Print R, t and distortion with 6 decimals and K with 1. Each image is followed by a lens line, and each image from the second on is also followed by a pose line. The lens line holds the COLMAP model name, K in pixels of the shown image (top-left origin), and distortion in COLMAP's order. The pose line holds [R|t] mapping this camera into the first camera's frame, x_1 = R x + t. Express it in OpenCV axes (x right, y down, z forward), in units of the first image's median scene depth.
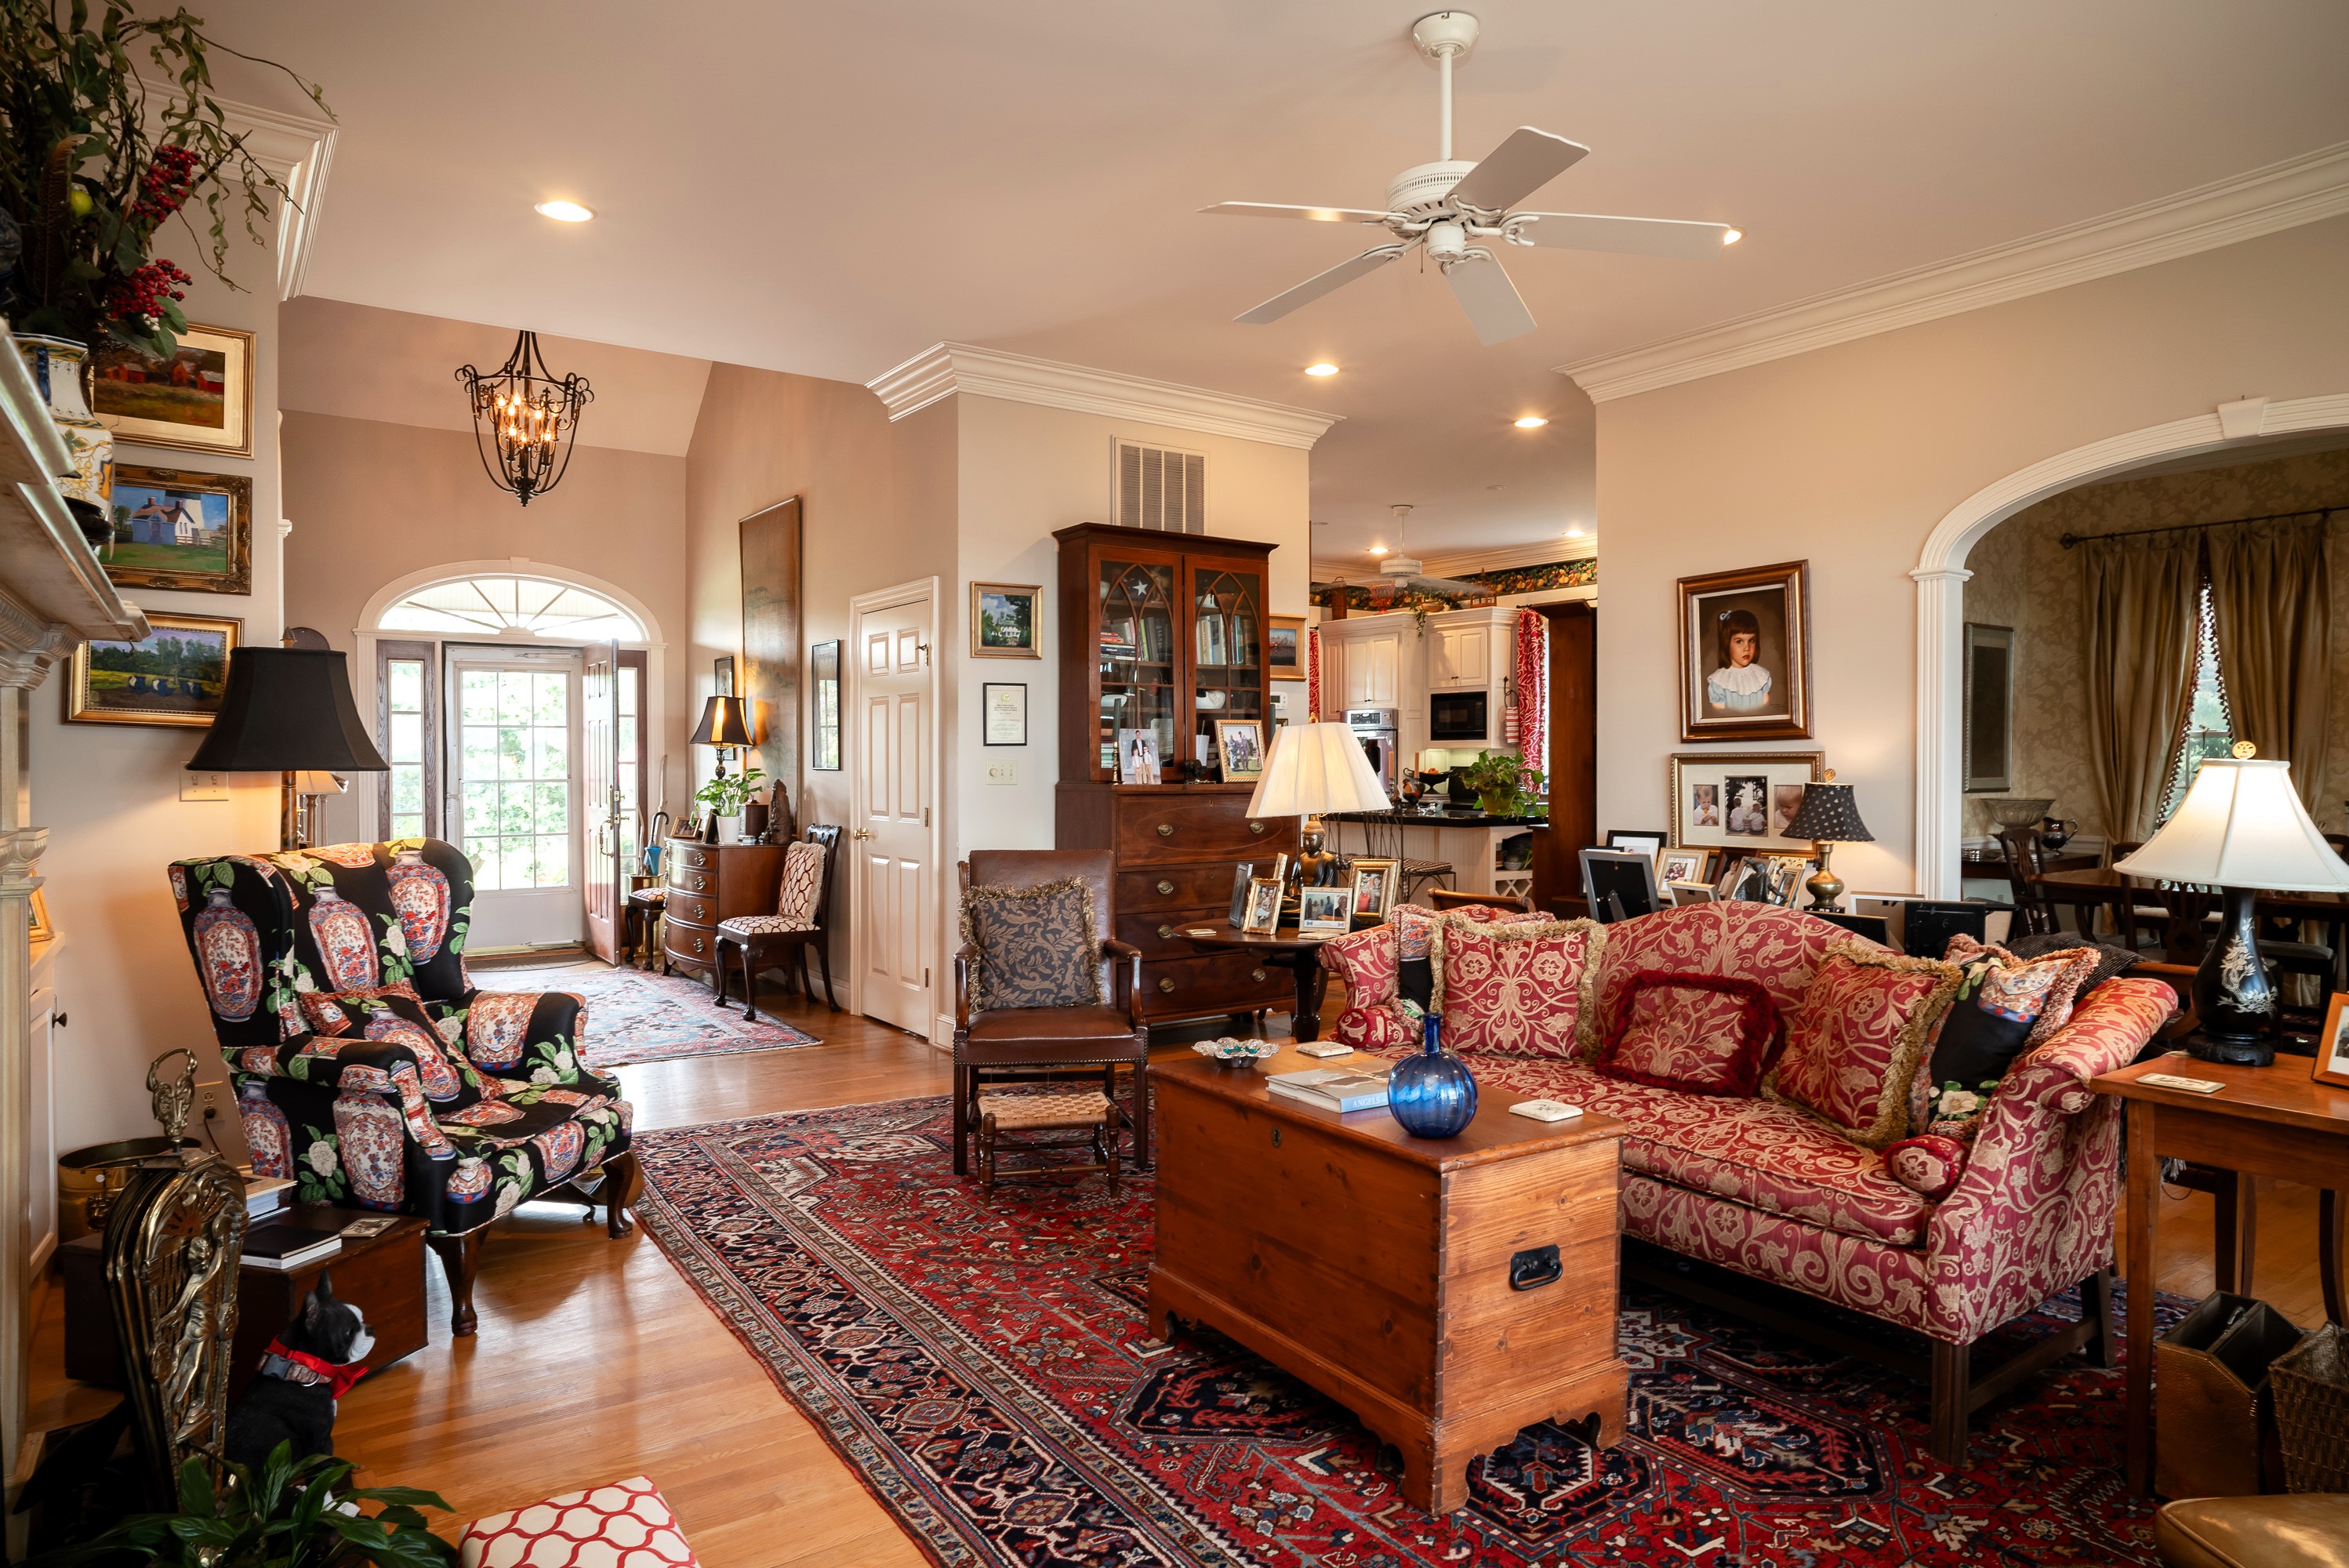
lens RADIAL K [[1384.2, 0, 1174.5], [0, 1384.2, 784.0], [0, 0, 1]] dist [-0.077342, 0.047840]
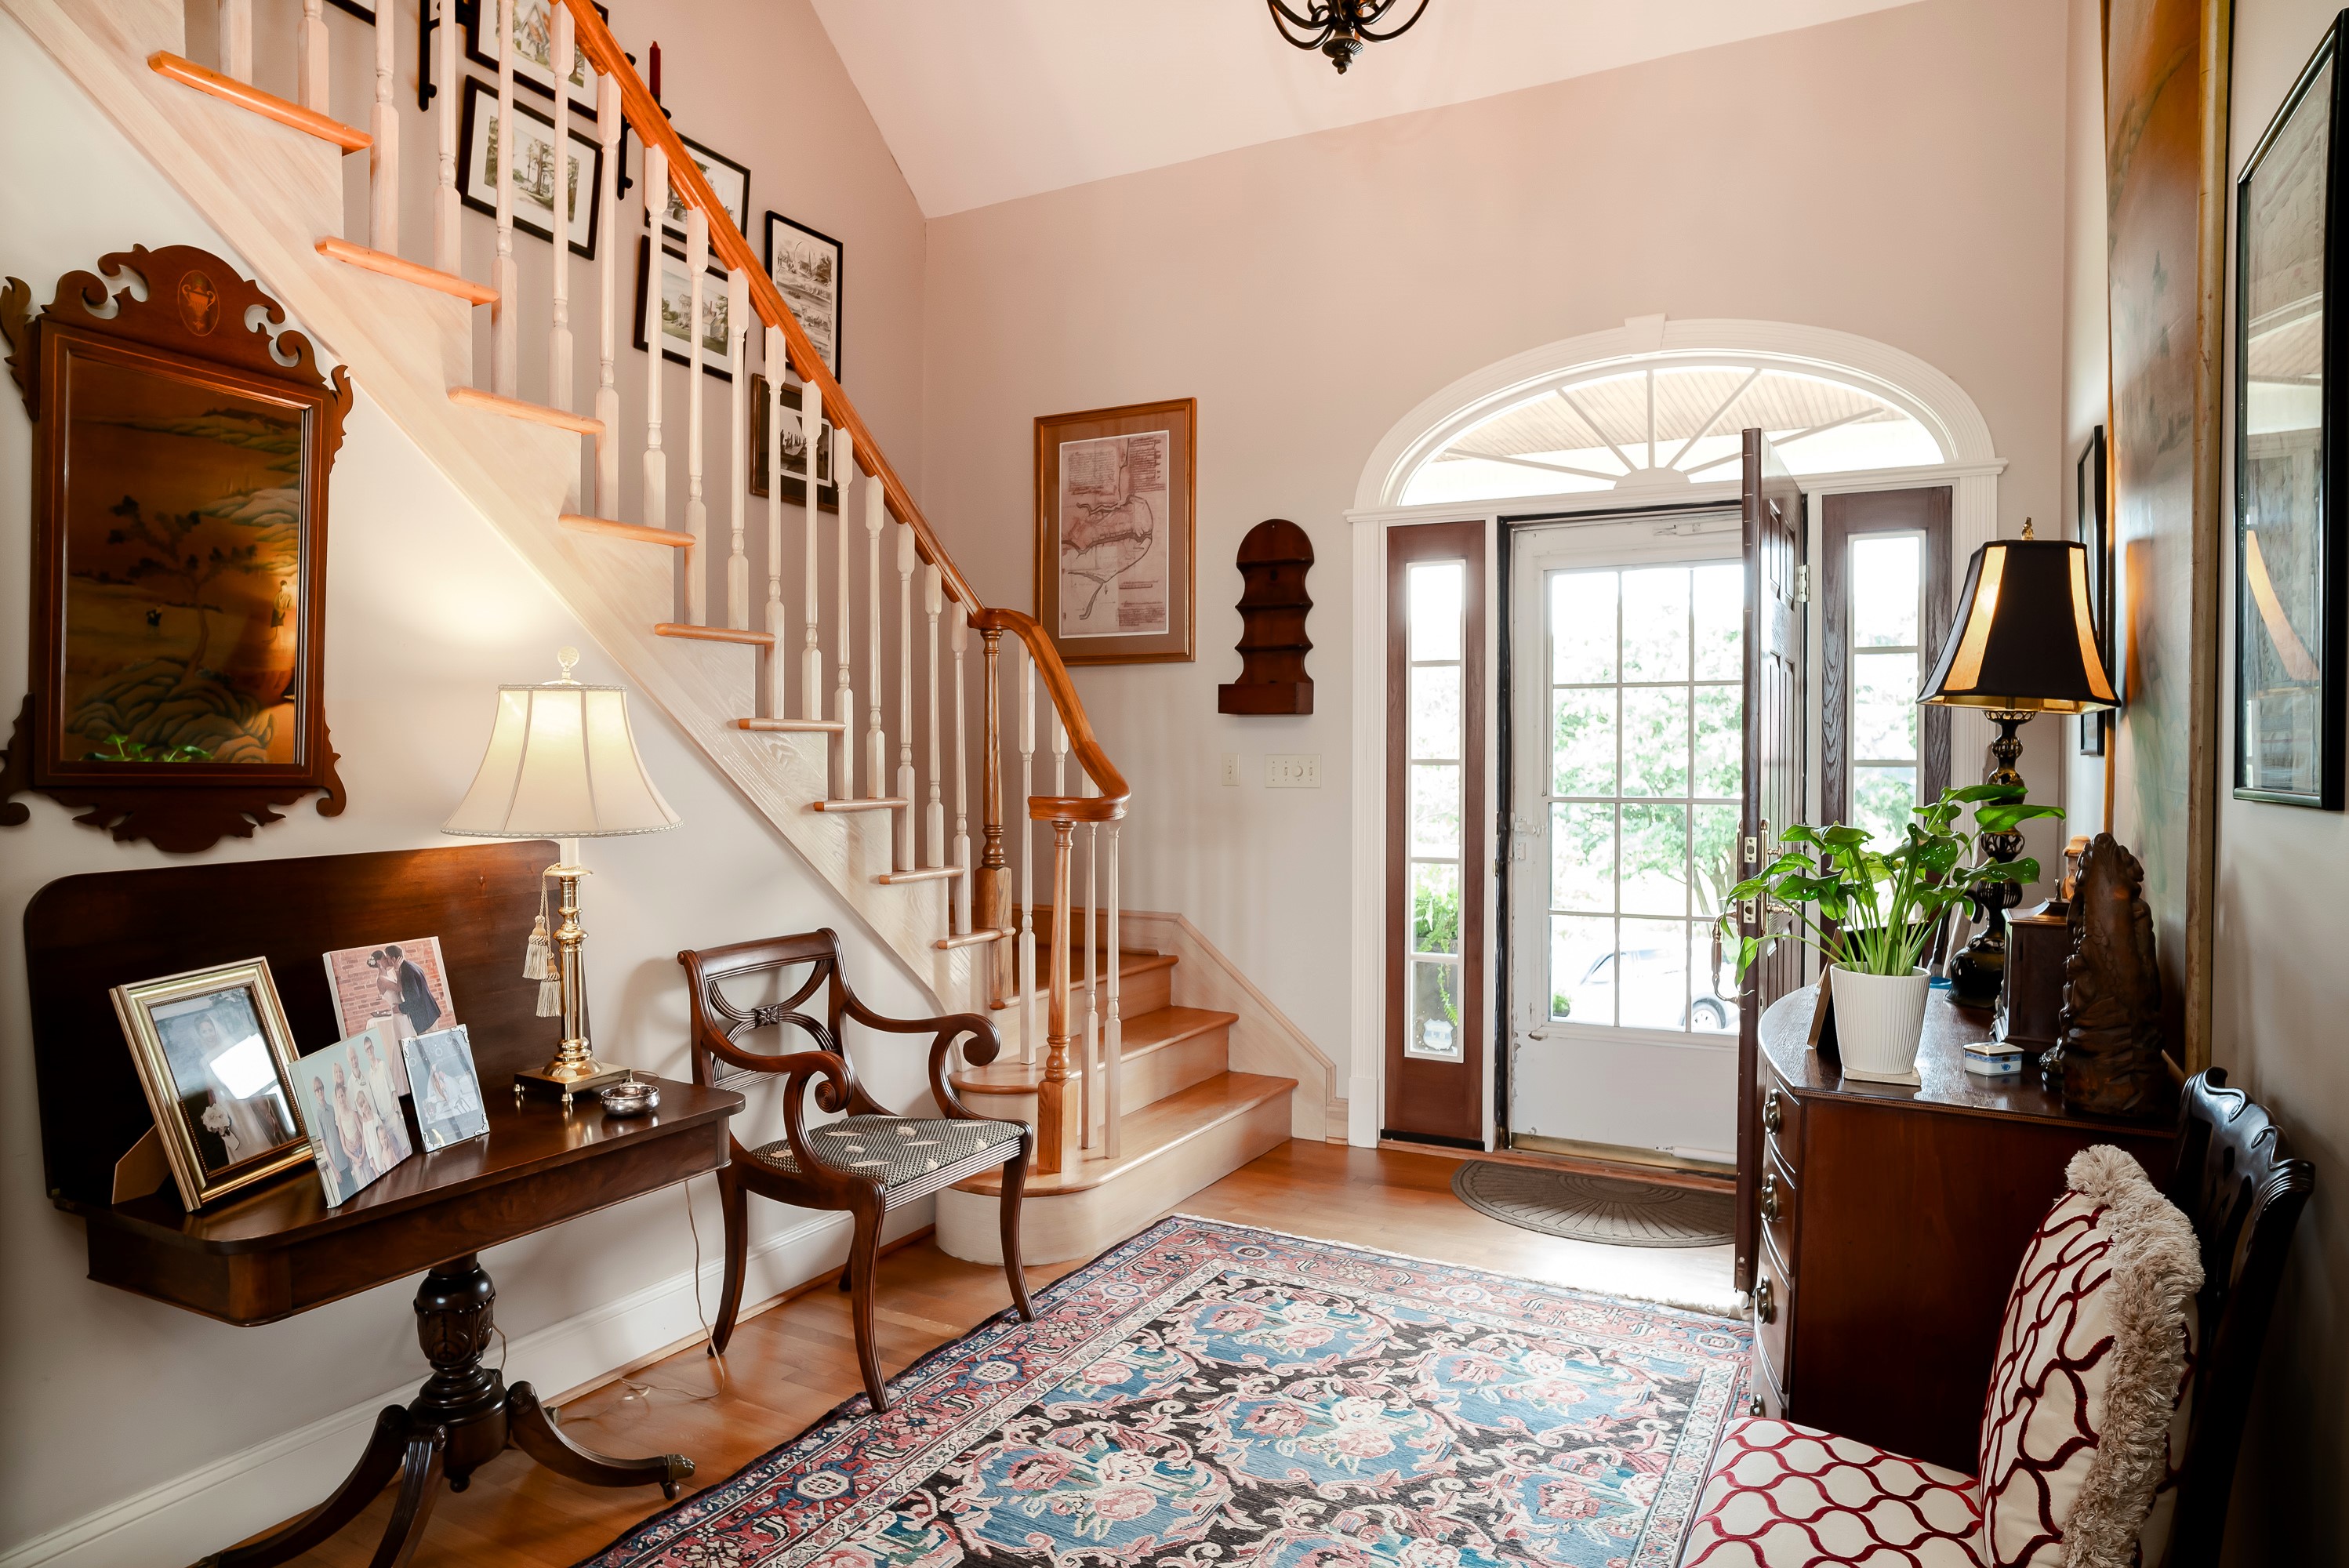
lens RADIAL K [[1384.2, 0, 1174.5], [0, 1384.2, 784.0], [0, 0, 1]] dist [-0.077342, 0.047840]
pose [[0.429597, 0.011032, -0.902953, -0.131348], [-0.011738, 0.999909, 0.006632, -0.009084], [0.902944, 0.007750, 0.429687, 0.663625]]
